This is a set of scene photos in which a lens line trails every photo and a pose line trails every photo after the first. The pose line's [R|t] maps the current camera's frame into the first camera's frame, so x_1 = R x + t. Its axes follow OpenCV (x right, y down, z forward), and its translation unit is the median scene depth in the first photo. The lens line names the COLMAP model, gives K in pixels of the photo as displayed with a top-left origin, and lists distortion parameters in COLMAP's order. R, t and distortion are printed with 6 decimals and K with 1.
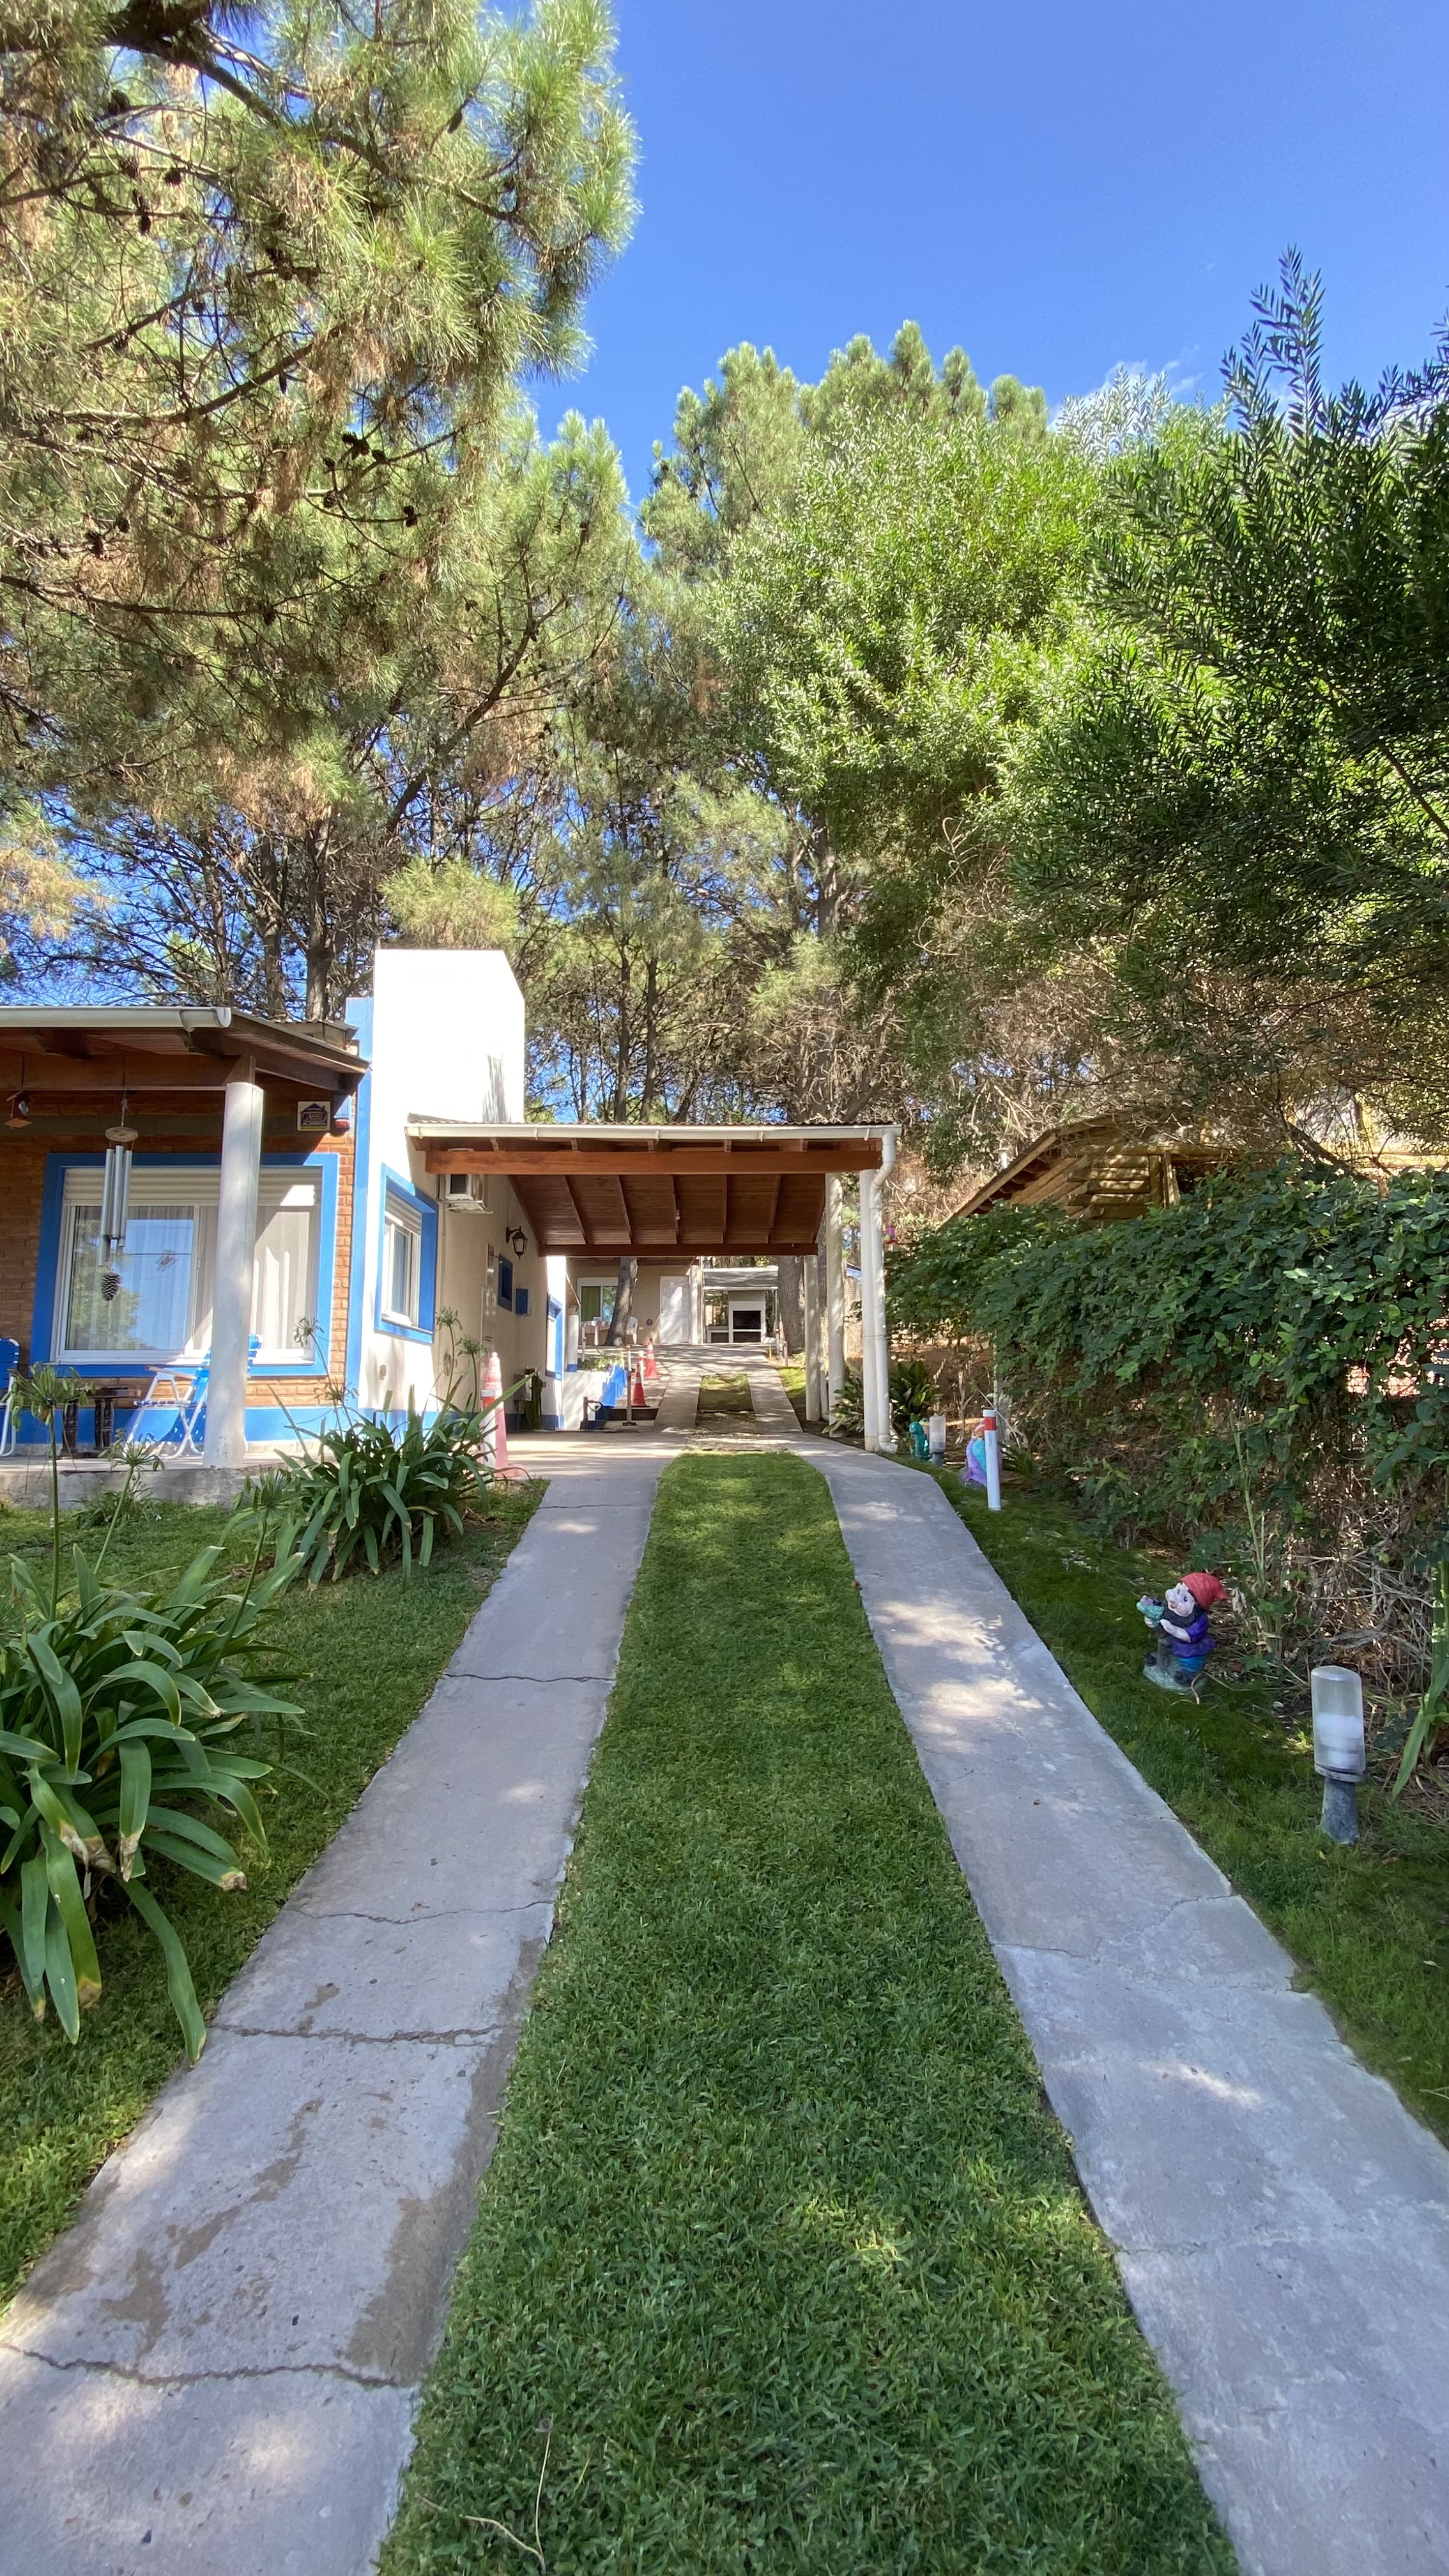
lens RADIAL K [[1028.5, 0, 724.5], [0, 1028.5, 1288.0], [0, 0, 1]] dist [-0.018465, -0.000328]
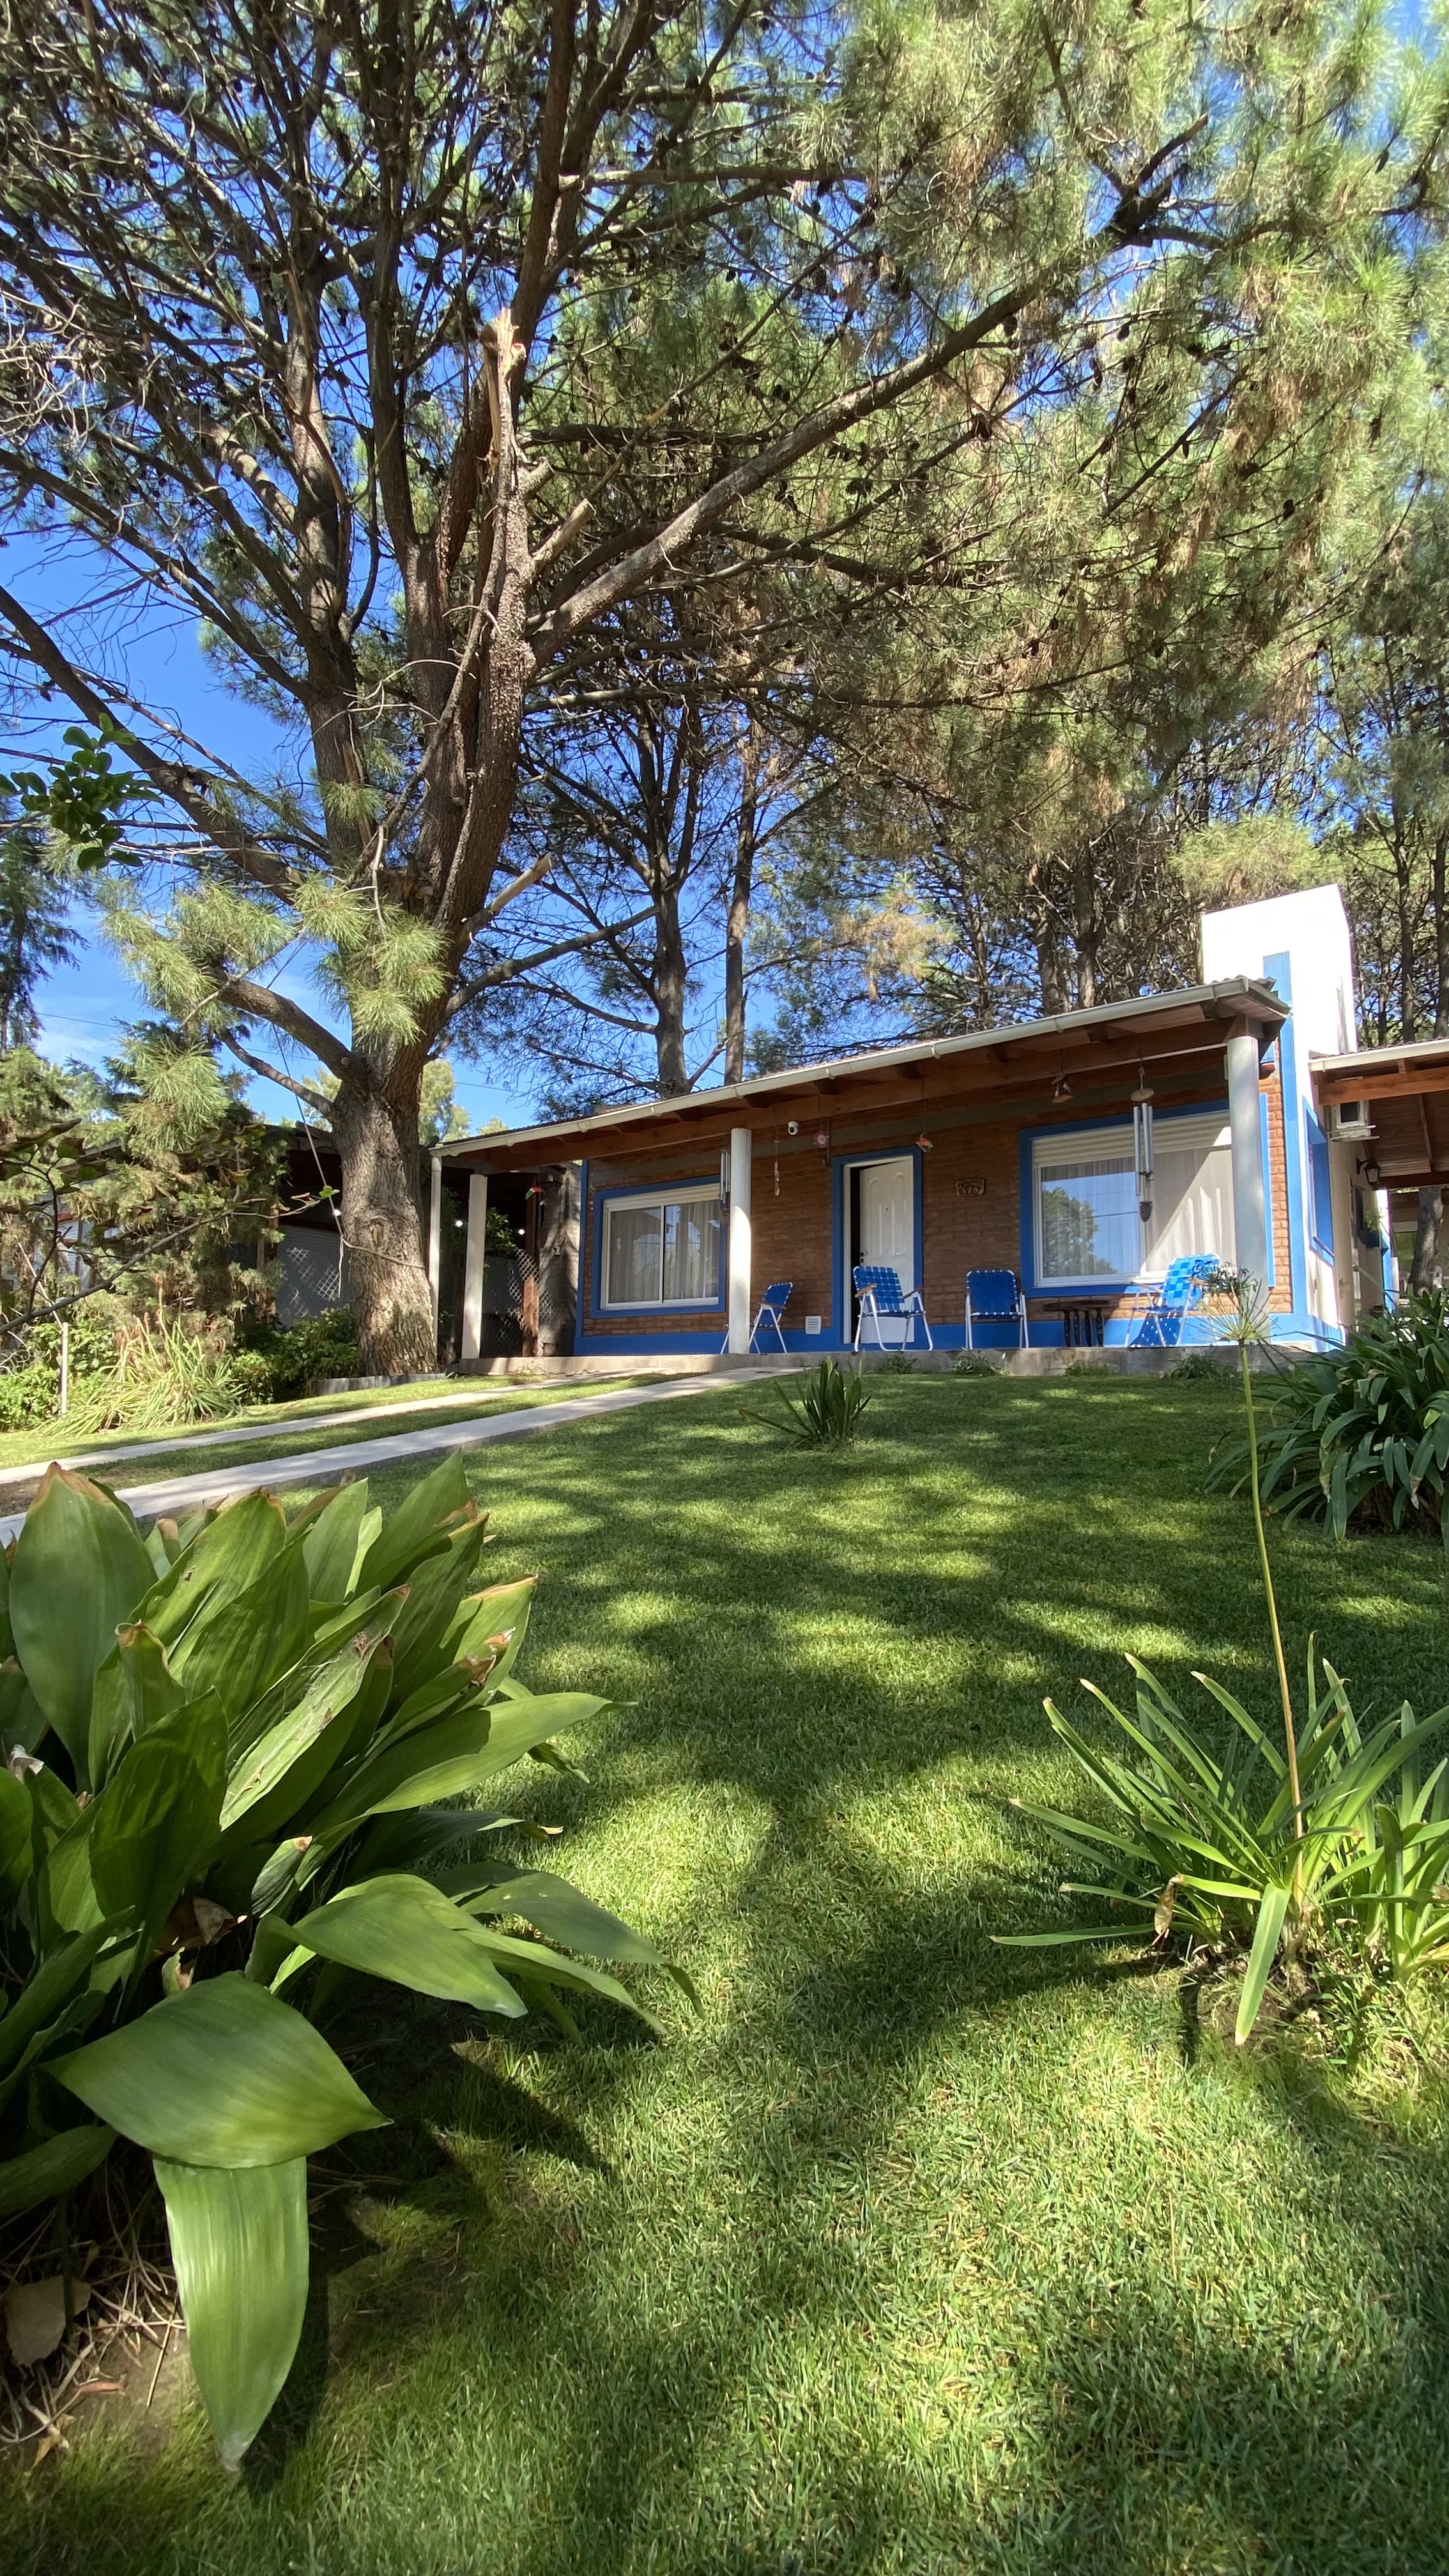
lens RADIAL K [[1028.5, 0, 724.5], [0, 1028.5, 1288.0], [0, 0, 1]] dist [-0.018465, -0.000328]
pose [[0.788313, -0.059056, -0.612434, -0.125610], [0.070544, 0.997494, -0.005384, 0.035797], [0.611217, -0.038959, 0.790503, -0.205578]]
